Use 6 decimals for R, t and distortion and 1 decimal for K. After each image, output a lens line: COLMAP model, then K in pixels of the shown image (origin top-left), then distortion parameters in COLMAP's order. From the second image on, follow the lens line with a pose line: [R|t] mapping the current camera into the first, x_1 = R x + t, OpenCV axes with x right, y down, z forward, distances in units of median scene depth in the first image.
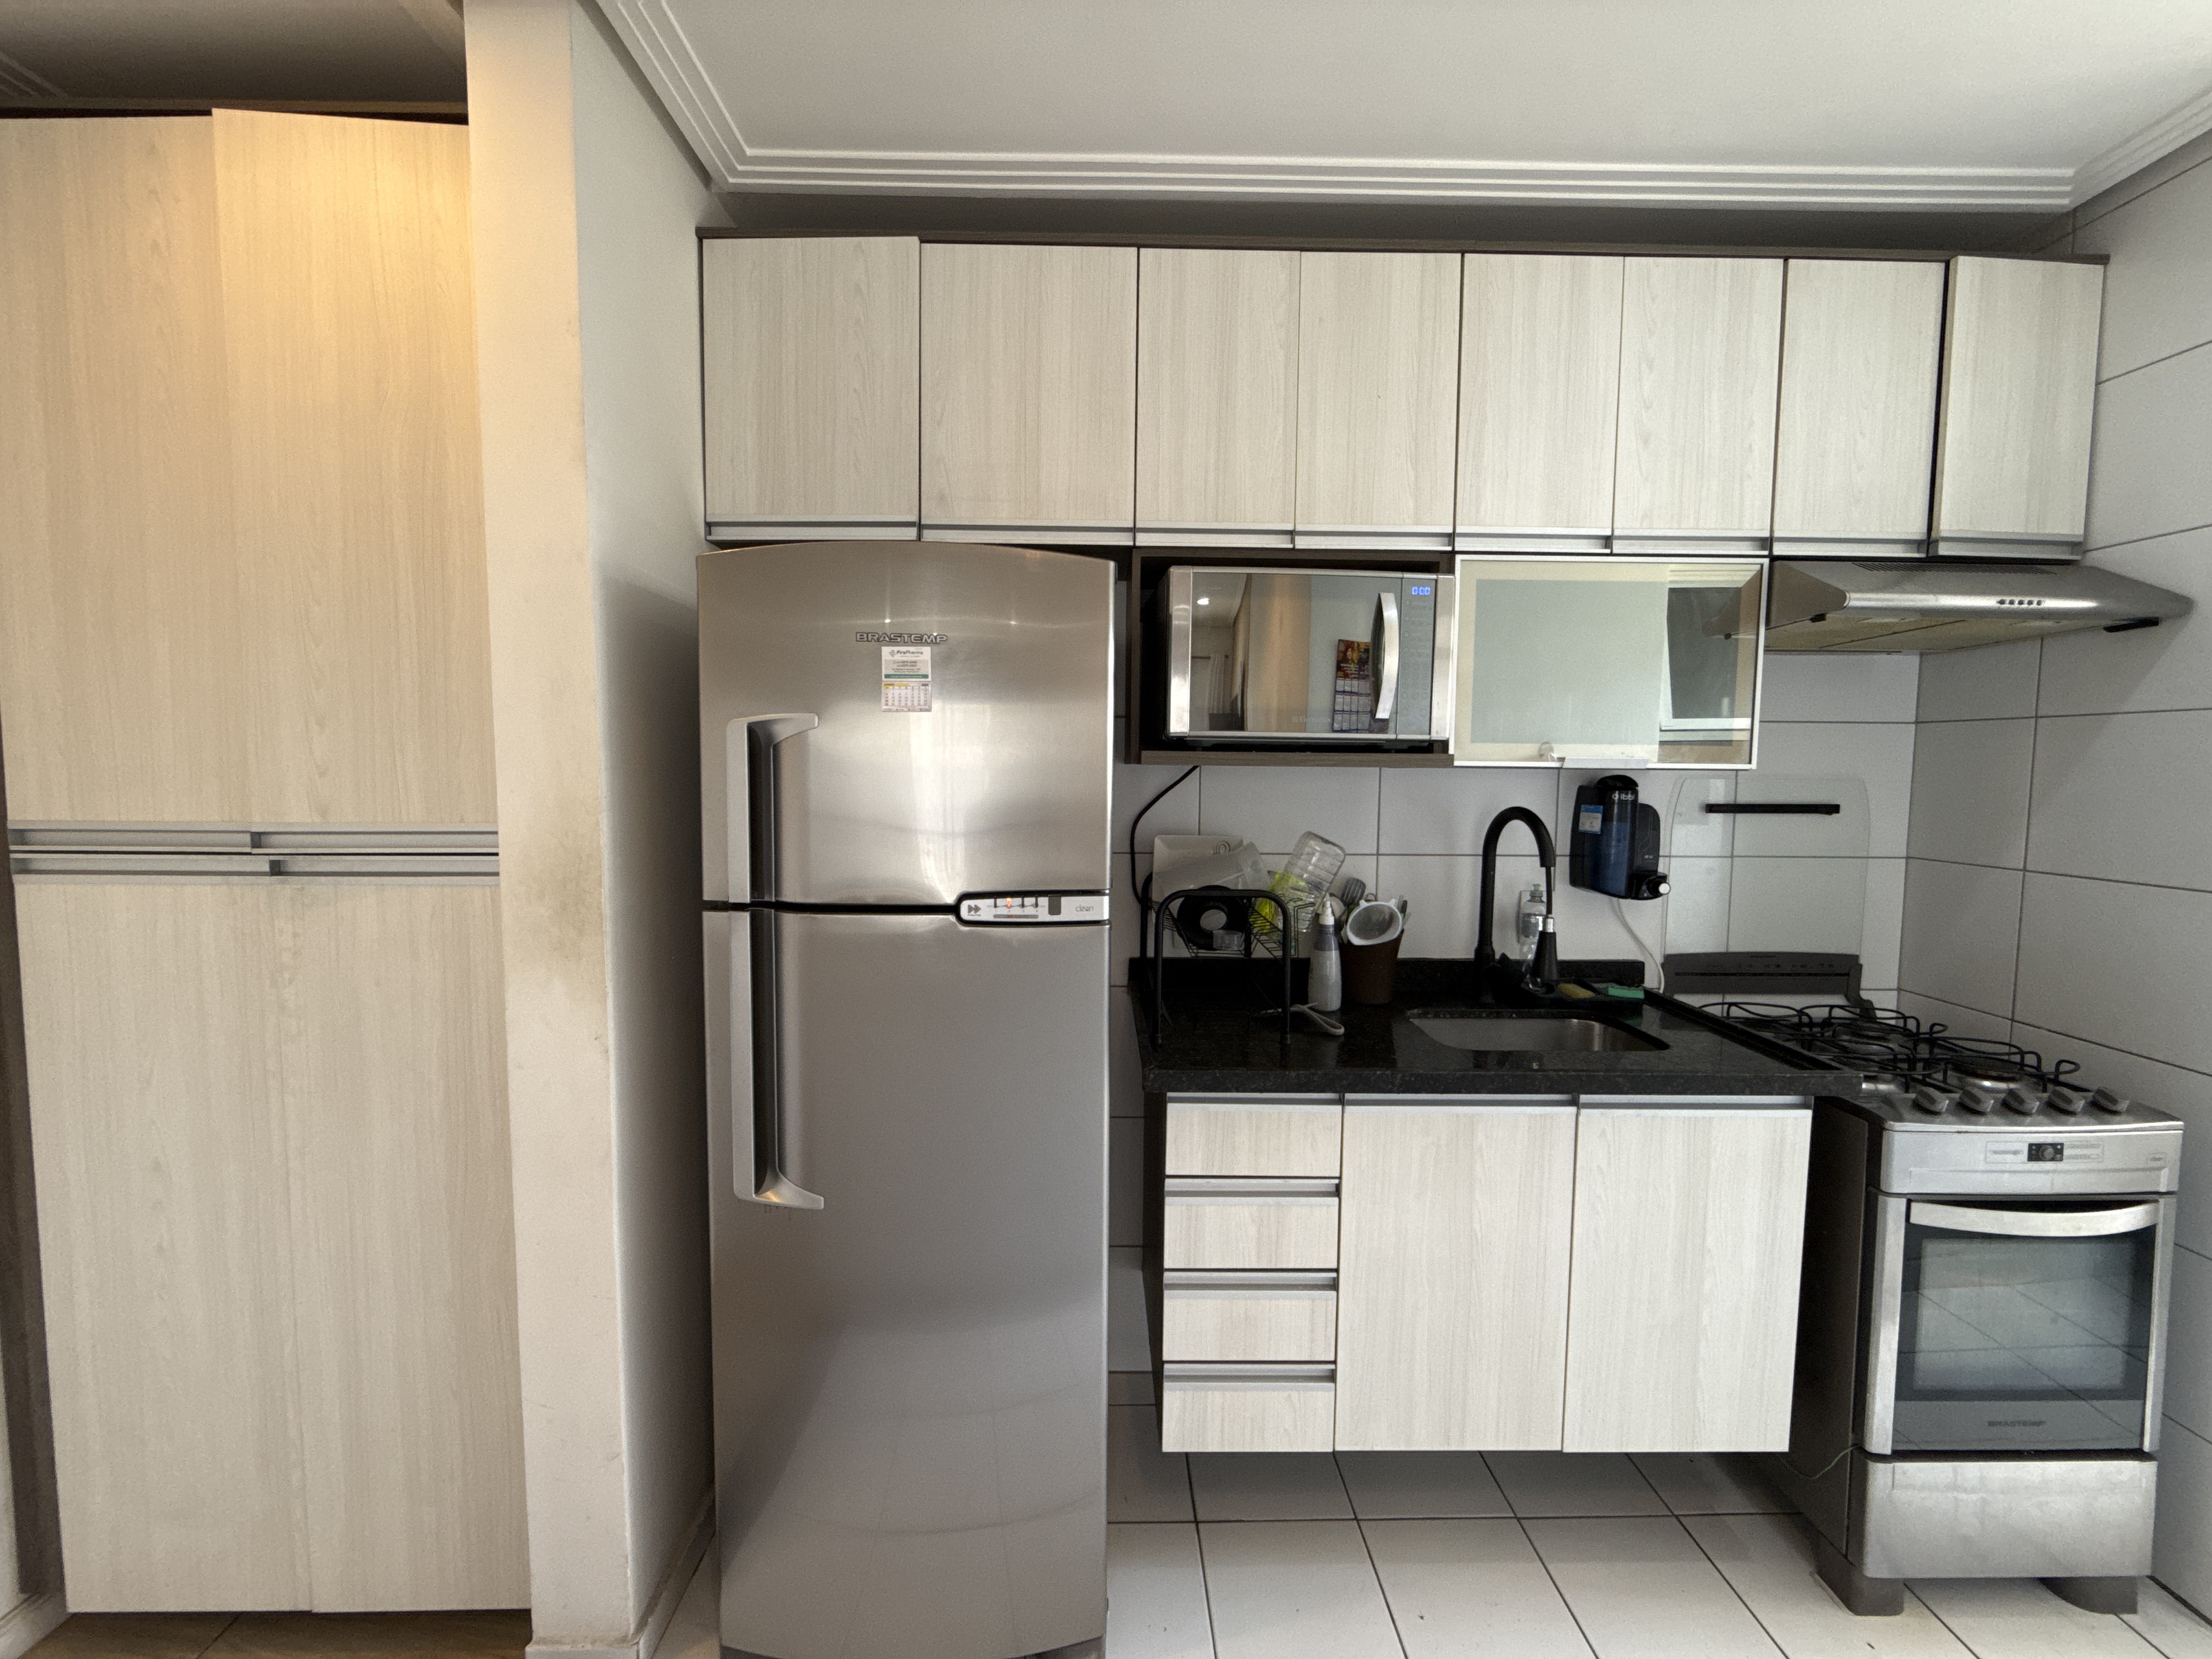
lens RADIAL K [[880.2, 0, 1106.0], [0, 880.2, 829.5], [0, 0, 1]] dist [-0.001811, -0.000400]
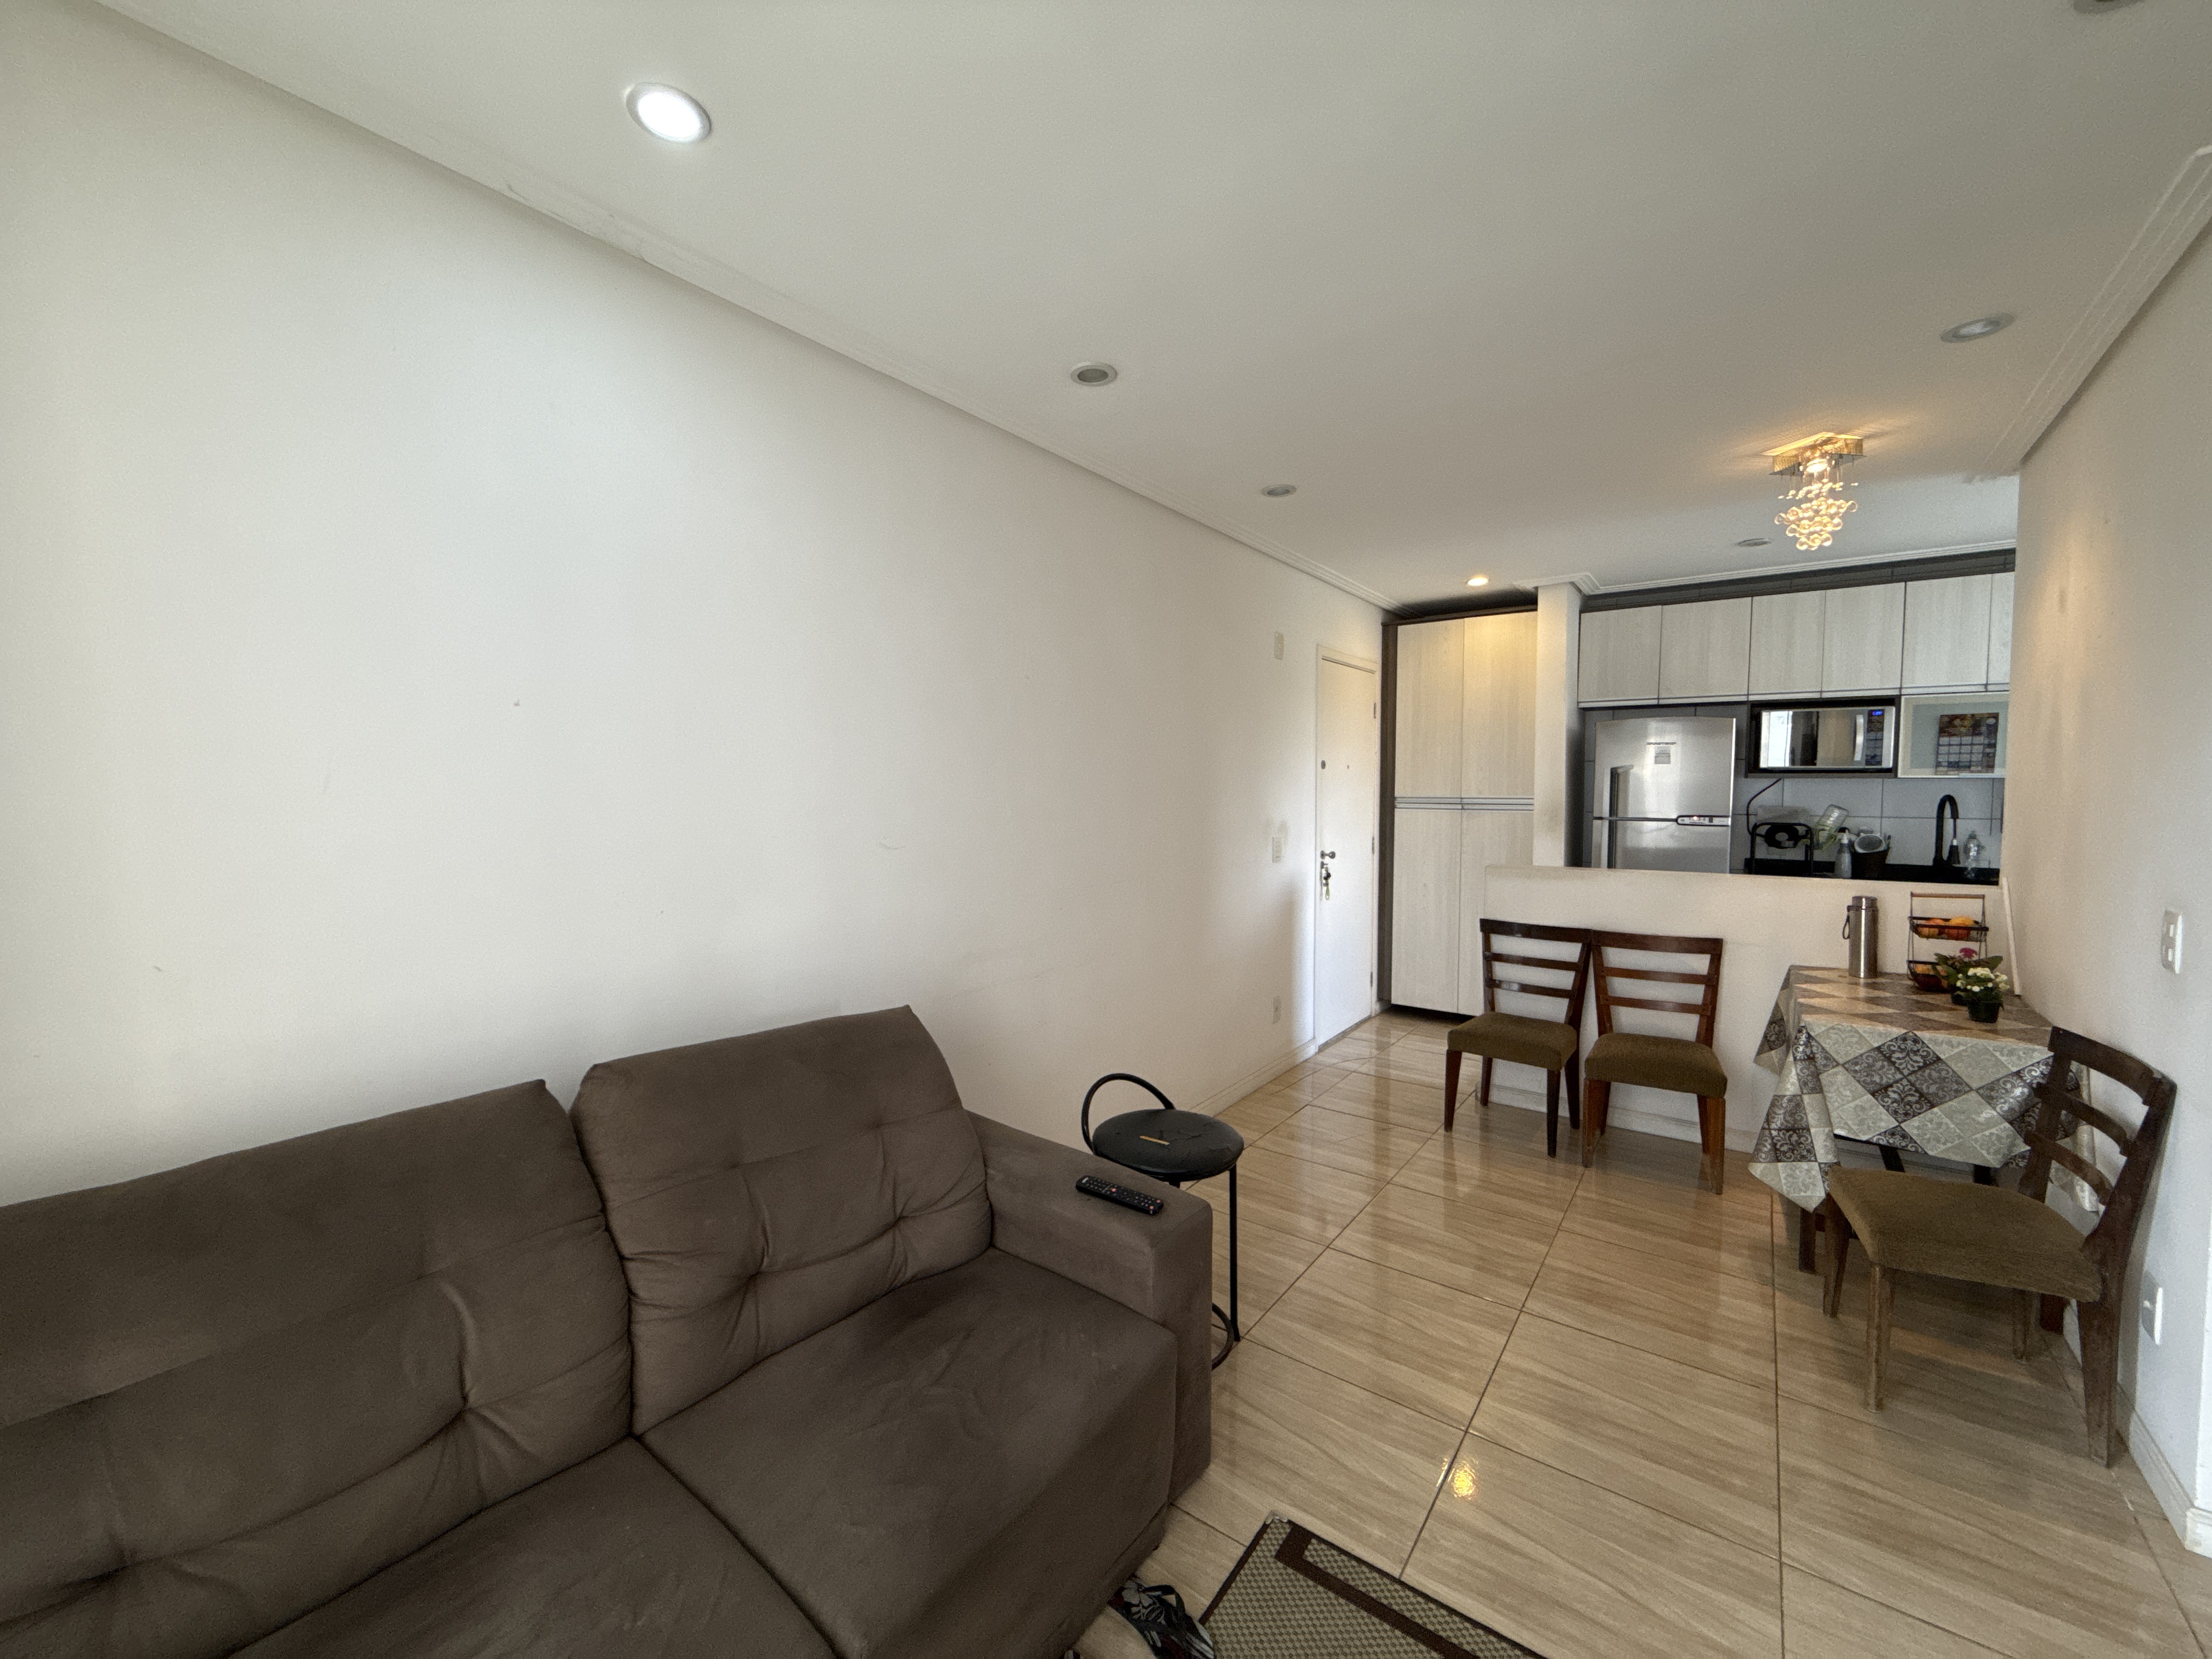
lens RADIAL K [[880.2, 0, 1106.0], [0, 880.2, 829.5], [0, 0, 1]] dist [-0.001811, -0.000400]
pose [[0.794251, 0.022723, -0.607165, 0.126796], [-0.039252, 0.999132, -0.013955, 0.225104], [0.606321, 0.034916, 0.794453, -2.656921]]
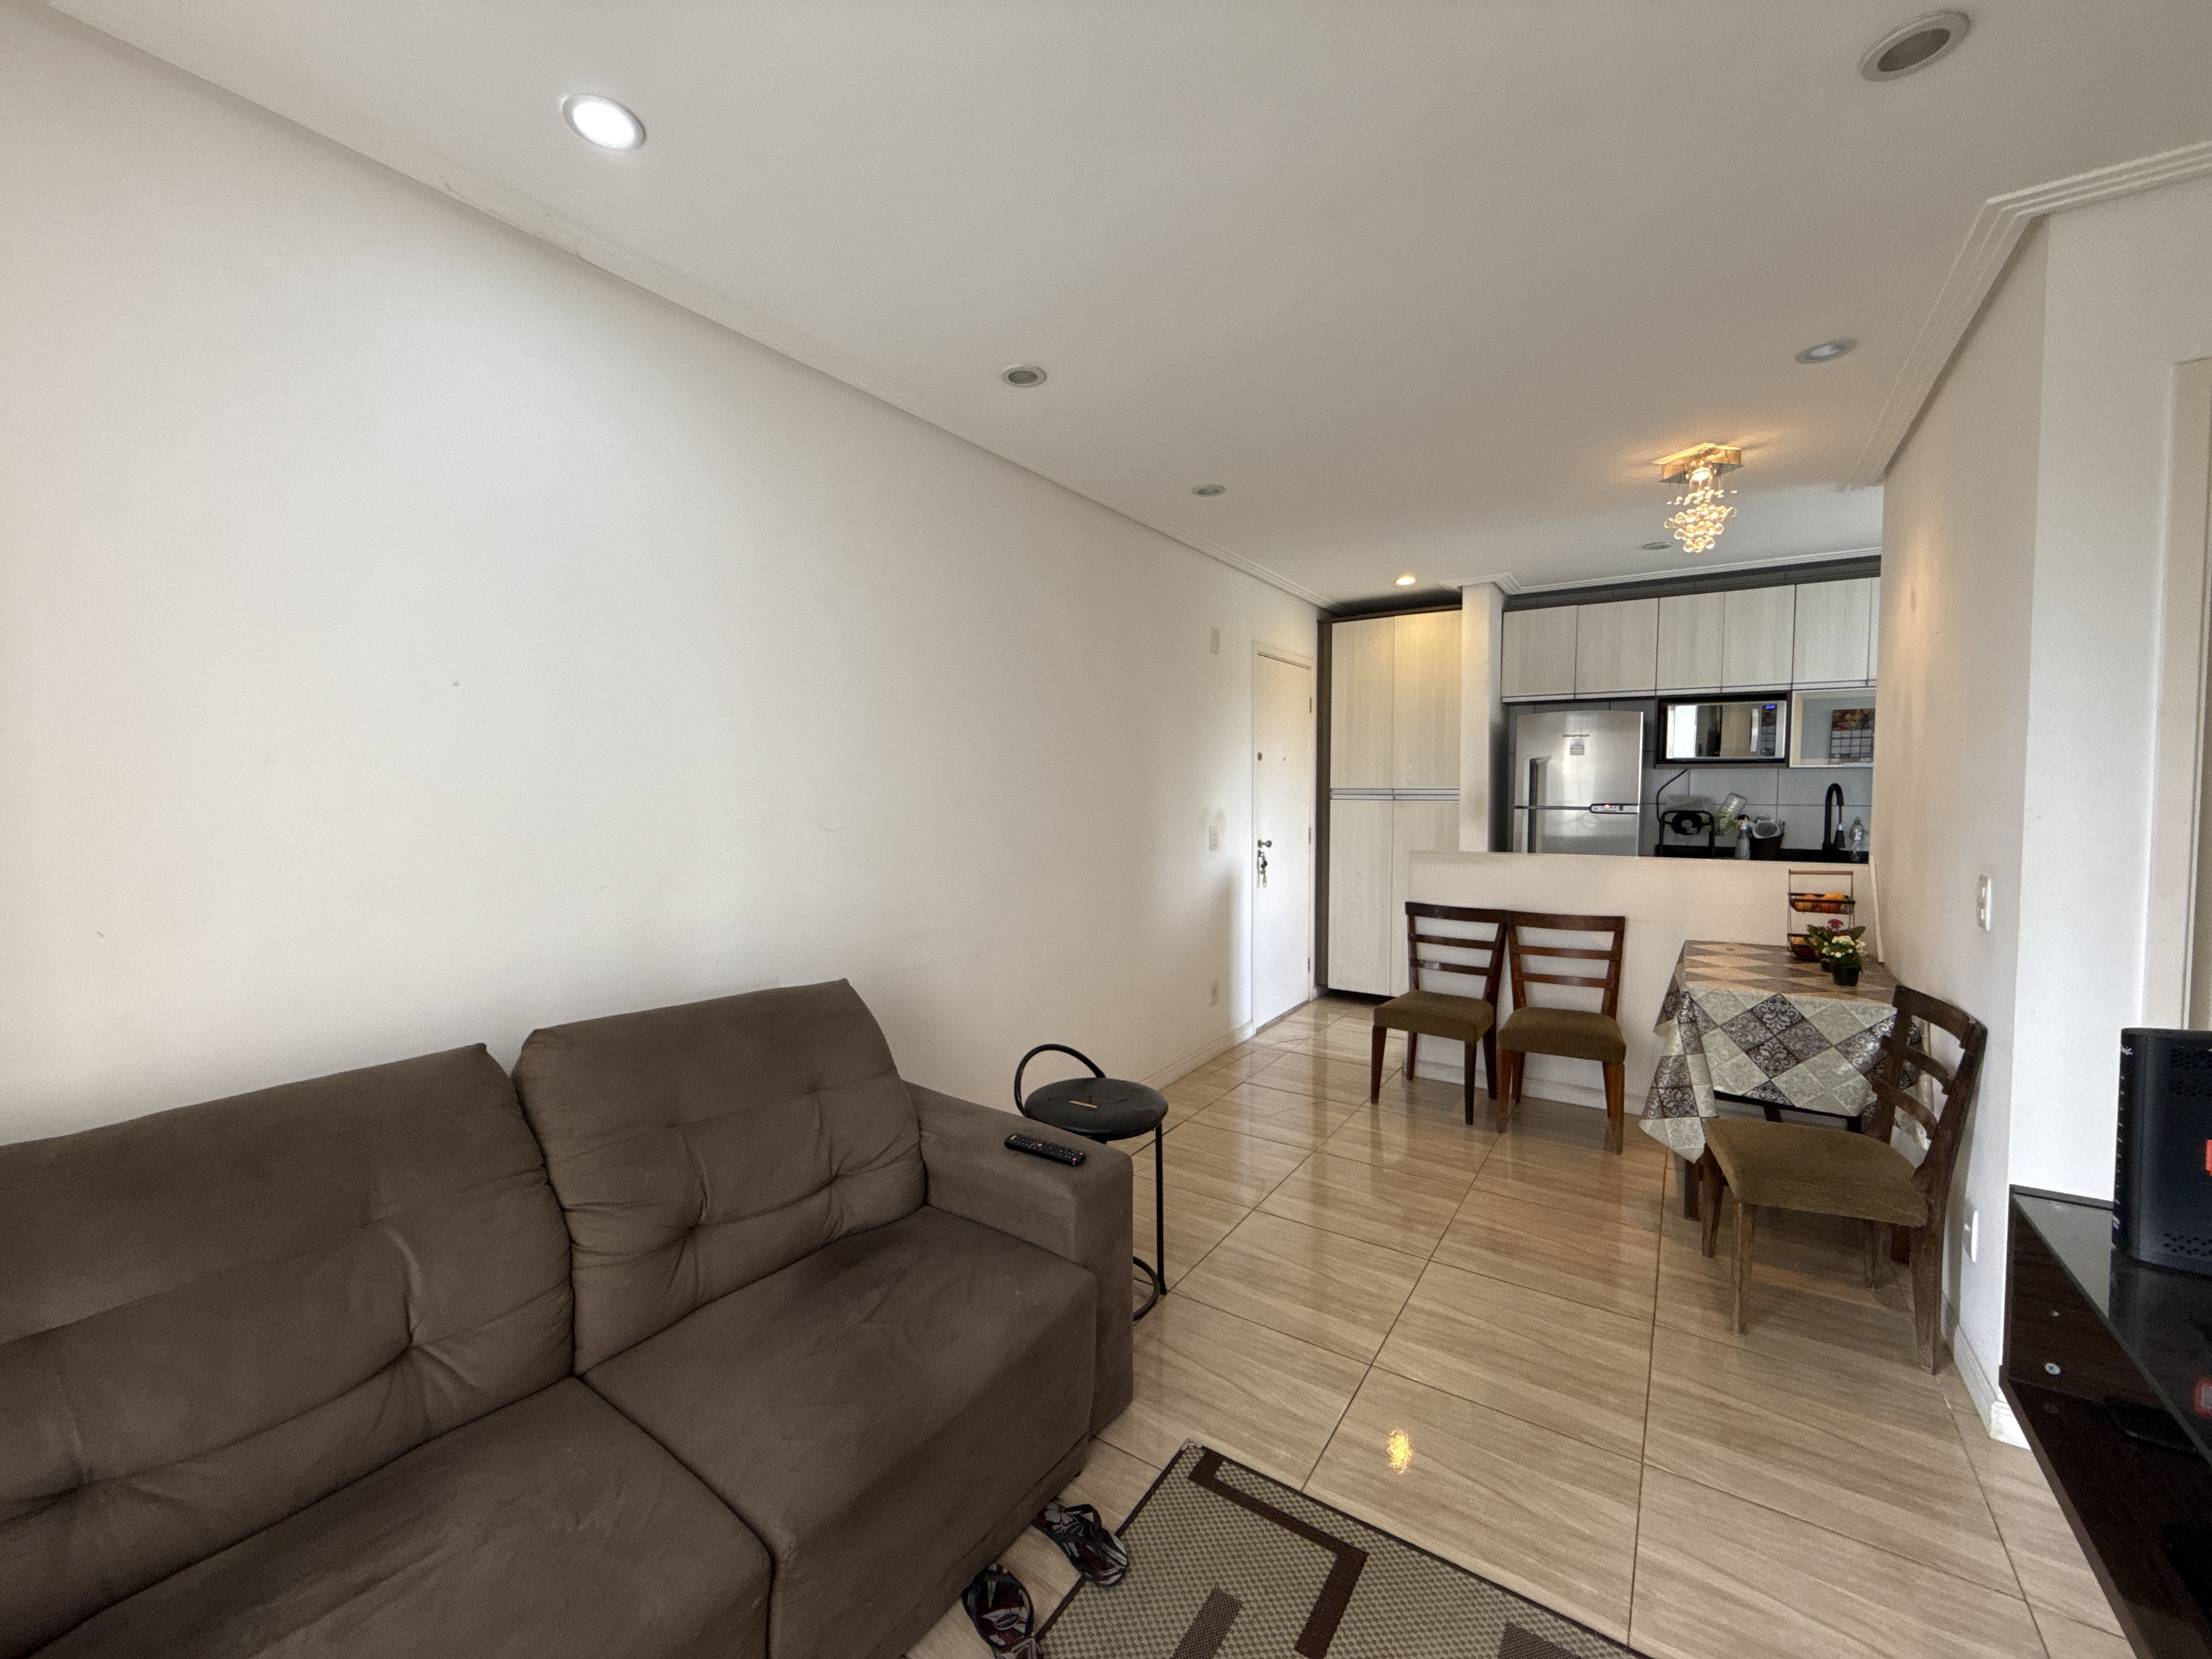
lens RADIAL K [[880.2, 0, 1106.0], [0, 880.2, 829.5], [0, 0, 1]] dist [-0.001811, -0.000400]
pose [[0.823658, 0.019322, -0.566758, 0.210268], [-0.034012, 0.999303, -0.015360, 0.258616], [0.566066, 0.031928, 0.823741, -2.690255]]
